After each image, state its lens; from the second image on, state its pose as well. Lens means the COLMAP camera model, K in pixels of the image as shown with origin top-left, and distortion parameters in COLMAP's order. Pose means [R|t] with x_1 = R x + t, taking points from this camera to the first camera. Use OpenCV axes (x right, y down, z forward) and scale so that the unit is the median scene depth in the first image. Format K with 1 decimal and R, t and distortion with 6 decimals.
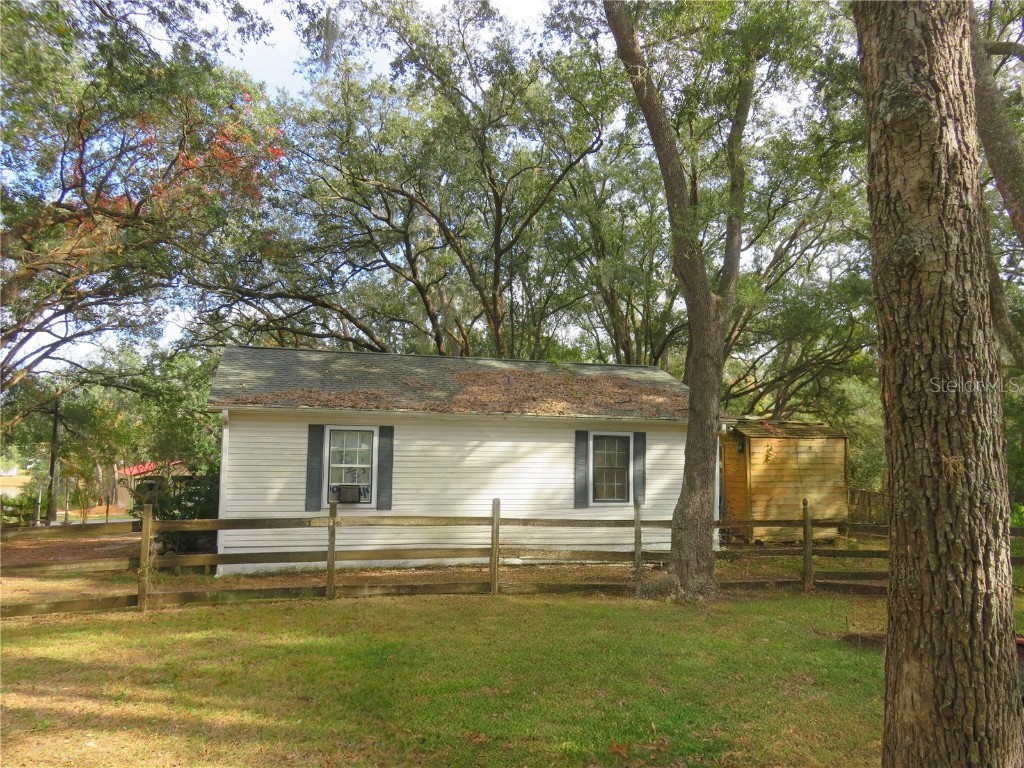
lens RADIAL K [[763.0, 0, 510.6], [0, 763.0, 386.1], [0, 0, 1]] dist [0.003397, -0.013460]
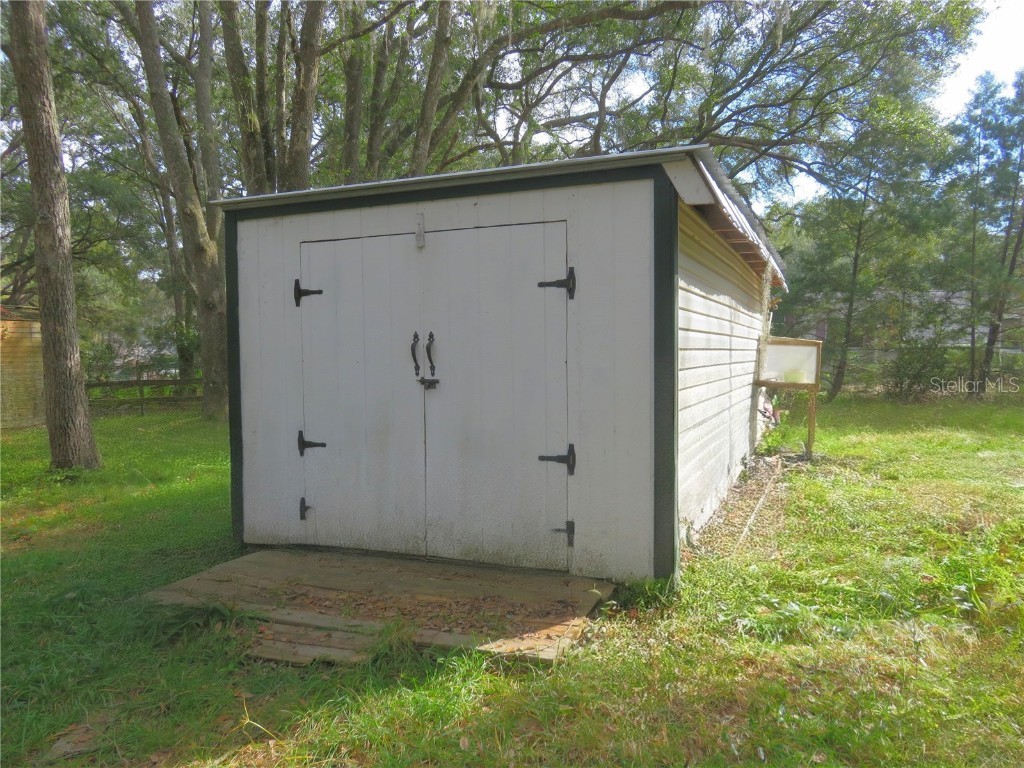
lens RADIAL K [[763.0, 0, 514.2], [0, 763.0, 381.6], [0, 0, 1]] dist [0.003397, -0.013460]
pose [[0.612857, -0.044806, 0.788923, -0.131678], [-0.070067, 0.991377, 0.110734, -0.028077], [-0.787082, -0.123142, 0.604433, -0.404818]]
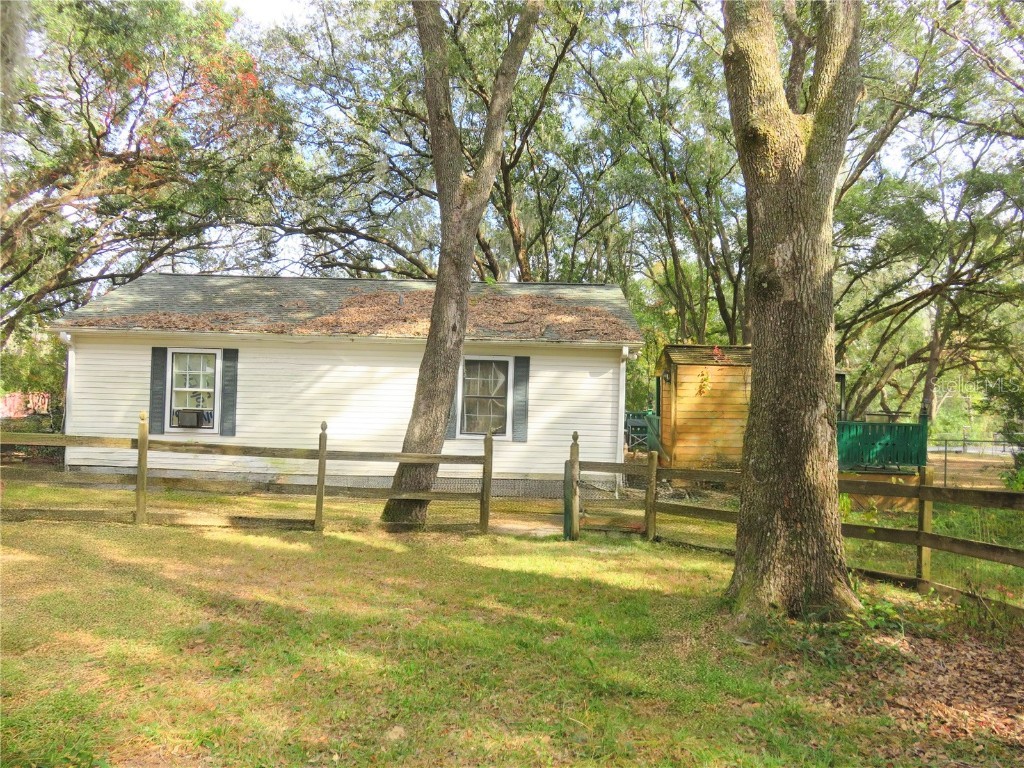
lens RADIAL K [[763.0, 0, 512.9], [0, 763.0, 383.0], [0, 0, 1]] dist [0.003397, -0.013460]
pose [[0.950298, 0.006240, -0.311279, 0.474011], [0.014226, 0.997885, 0.063433, 0.039559], [0.311016, -0.064708, 0.948199, 0.202707]]
